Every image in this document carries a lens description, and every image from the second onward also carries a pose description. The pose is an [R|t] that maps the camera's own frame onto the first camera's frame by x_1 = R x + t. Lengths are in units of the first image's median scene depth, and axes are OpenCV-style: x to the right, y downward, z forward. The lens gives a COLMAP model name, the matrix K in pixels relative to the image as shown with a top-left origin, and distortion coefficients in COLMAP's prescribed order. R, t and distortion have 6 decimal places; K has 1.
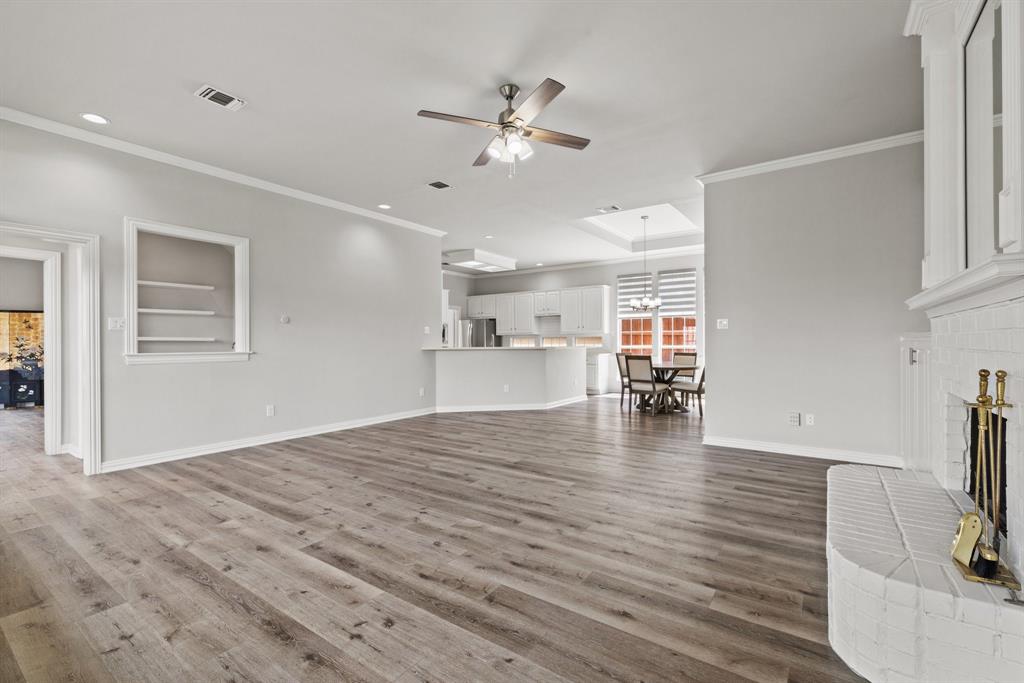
lens RADIAL K [[453.9, 0, 504.5], [0, 453.9, 344.8], [0, 0, 1]] dist [-0.002909, 0.000275]
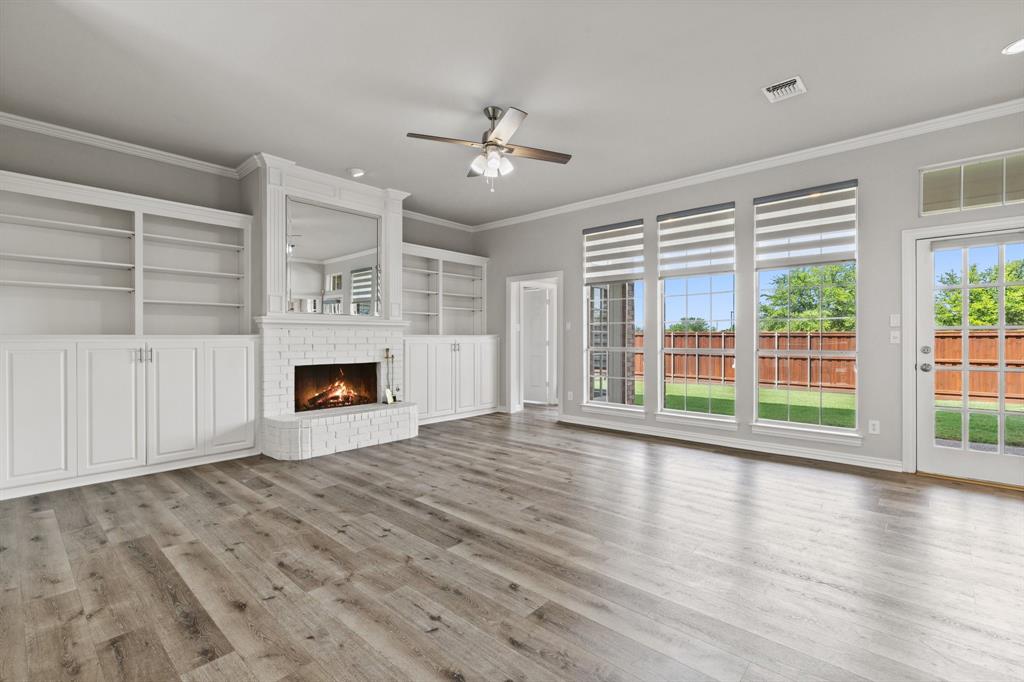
lens RADIAL K [[451.4, 0, 511.9], [0, 451.4, 336.1], [0, 0, 1]] dist [-0.001352, 0.000762]
pose [[-0.995228, 0.002715, 0.097543, -0.137468], [0.002475, 0.999994, -0.002583, -0.017141], [-0.097550, -0.002329, -0.995228, 2.081954]]
